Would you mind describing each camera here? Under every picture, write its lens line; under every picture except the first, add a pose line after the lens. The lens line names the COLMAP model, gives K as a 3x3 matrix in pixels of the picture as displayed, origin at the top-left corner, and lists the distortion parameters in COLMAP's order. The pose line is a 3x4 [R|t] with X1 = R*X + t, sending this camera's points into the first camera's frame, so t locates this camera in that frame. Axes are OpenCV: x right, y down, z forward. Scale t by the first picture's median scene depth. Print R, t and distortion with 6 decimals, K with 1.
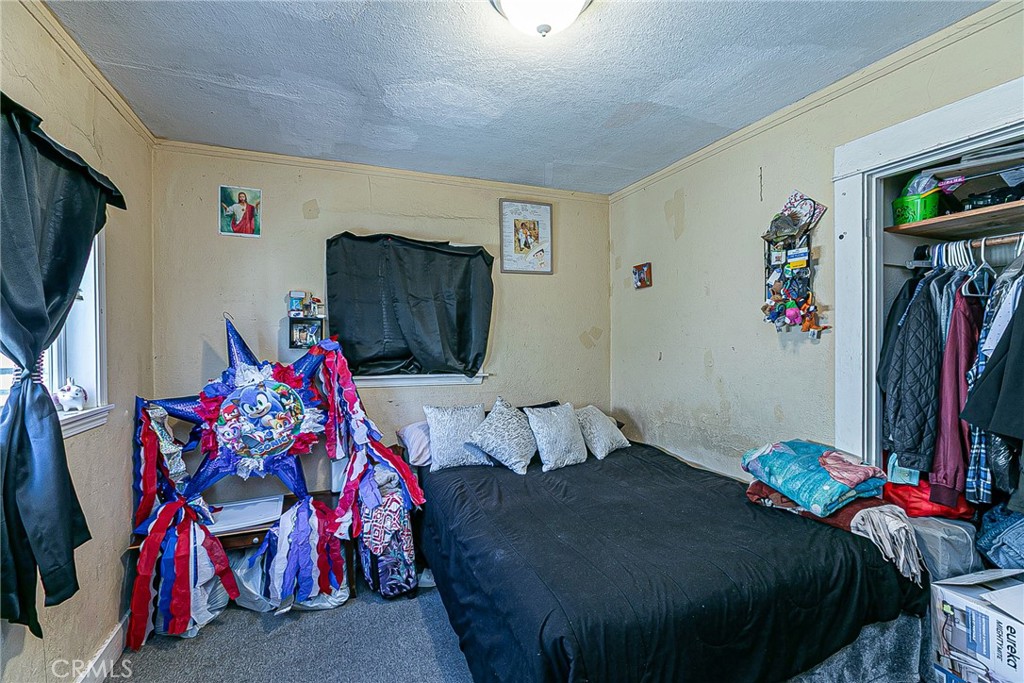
lens RADIAL K [[480.3, 0, 508.4], [0, 480.3, 342.0], [0, 0, 1]] dist [-0.000643, 0.000440]
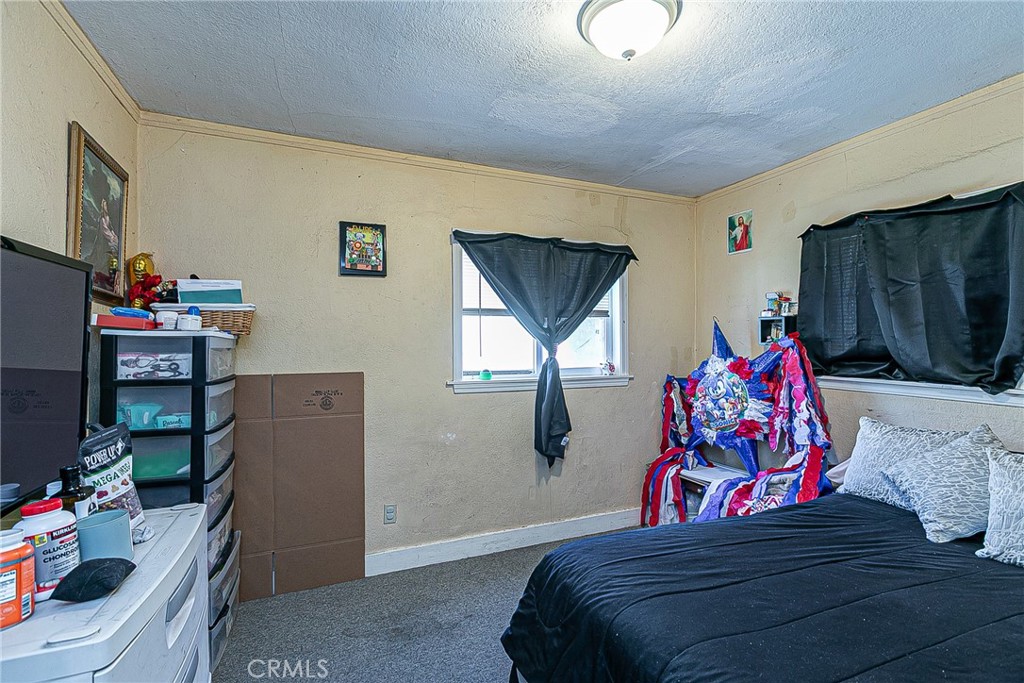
lens RADIAL K [[480.3, 0, 508.4], [0, 480.3, 342.0], [0, 0, 1]] dist [-0.000643, 0.000440]
pose [[-0.009339, 0.005603, -0.999941, 0.718112], [0.001442, 0.999983, 0.005590, -0.000740], [0.999955, -0.001390, -0.009347, 0.449305]]
